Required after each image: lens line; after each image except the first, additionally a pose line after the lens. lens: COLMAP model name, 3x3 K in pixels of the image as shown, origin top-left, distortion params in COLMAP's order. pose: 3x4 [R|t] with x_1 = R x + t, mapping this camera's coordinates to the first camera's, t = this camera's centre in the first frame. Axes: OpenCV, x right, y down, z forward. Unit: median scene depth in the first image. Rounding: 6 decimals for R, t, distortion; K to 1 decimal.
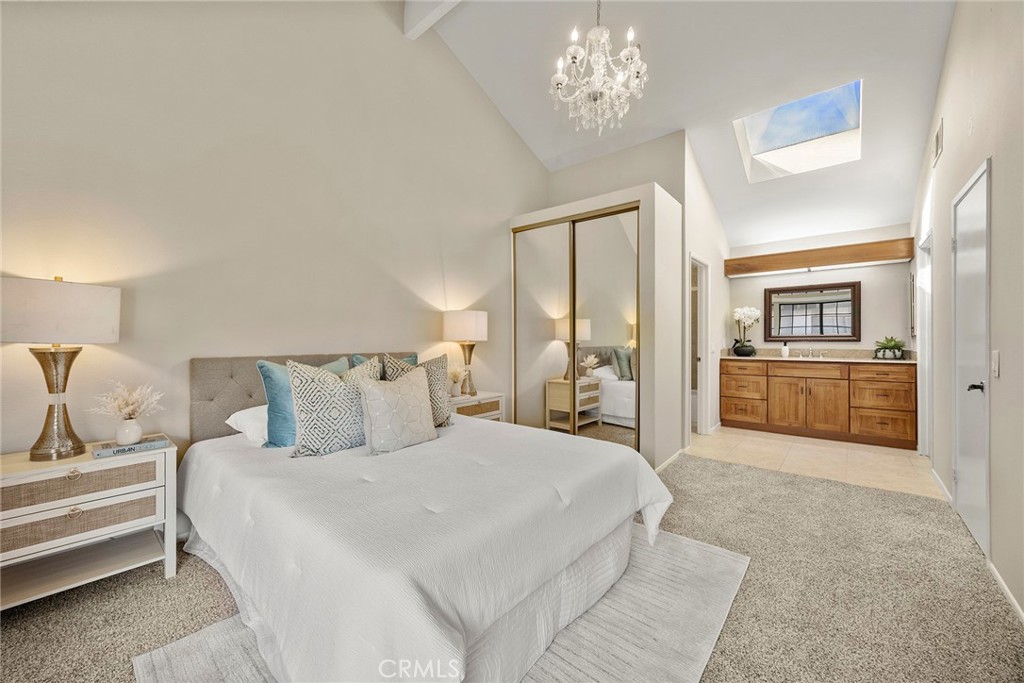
lens RADIAL K [[407.3, 0, 502.7], [0, 407.3, 341.2], [0, 0, 1]] dist [0.000478, 0.000236]
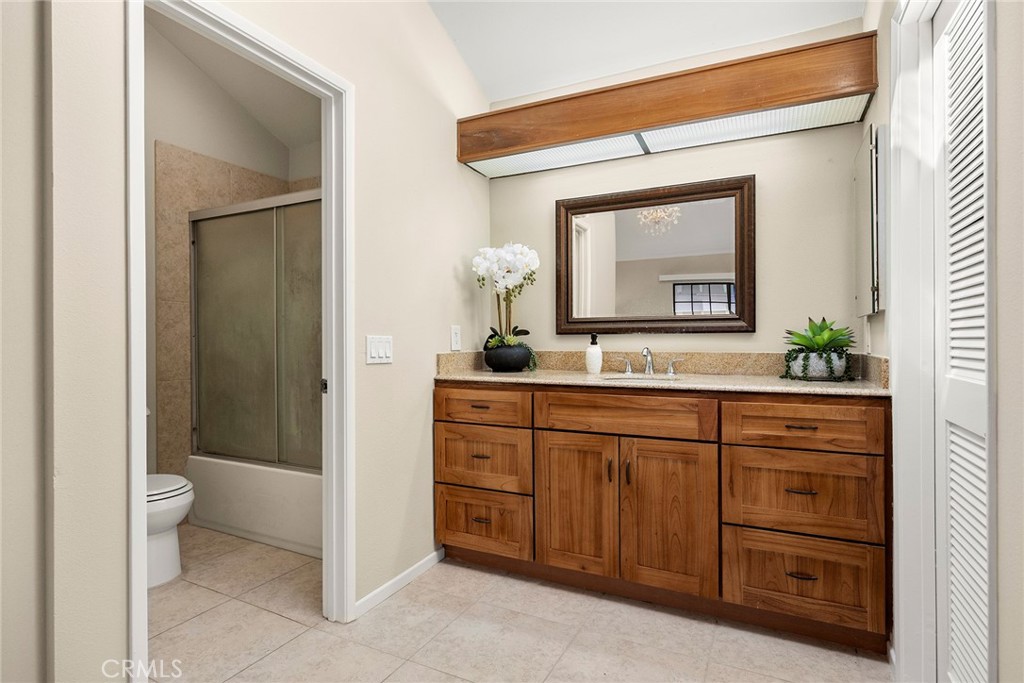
lens RADIAL K [[536.3, 0, 512.0], [0, 536.3, 341.5], [0, 0, 1]] dist [-0.002908, -0.000724]
pose [[0.970135, 0.001012, 0.242564, 0.552904], [-0.000385, 0.999996, -0.002633, 0.011243], [-0.242566, 0.002461, 0.970132, 0.586642]]
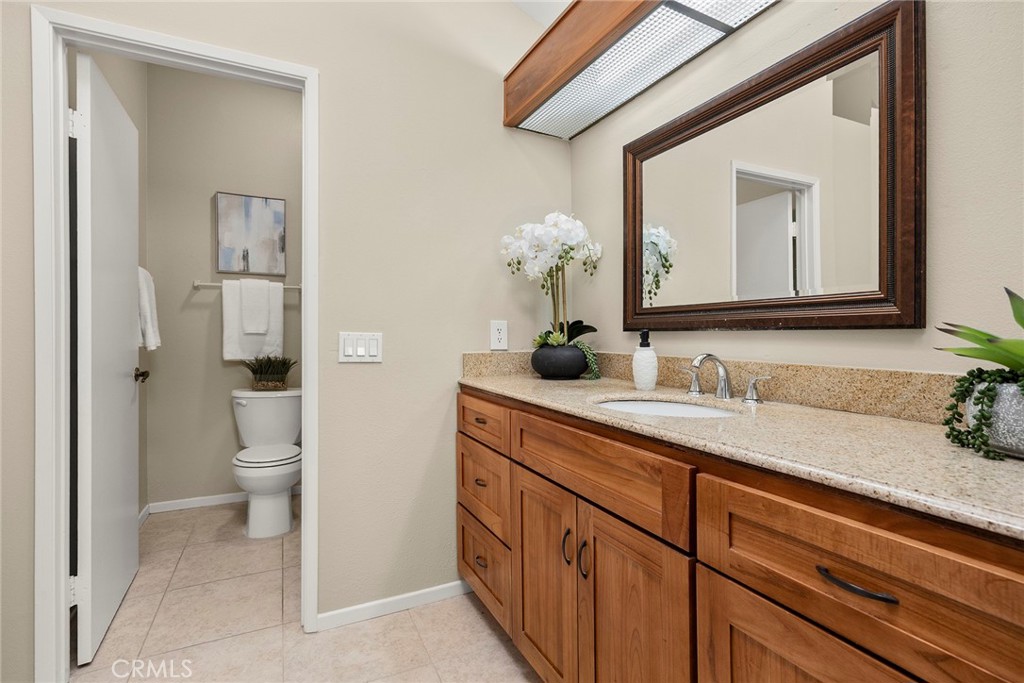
lens RADIAL K [[487.1, 0, 510.1], [0, 487.1, 336.1], [0, 0, 1]] dist [0.000468, 0.000704]
pose [[0.915544, 0.010108, -0.402090, 0.827807], [-0.010253, 0.999946, 0.001793, 0.005931], [0.402086, 0.002481, 0.915598, 0.761148]]
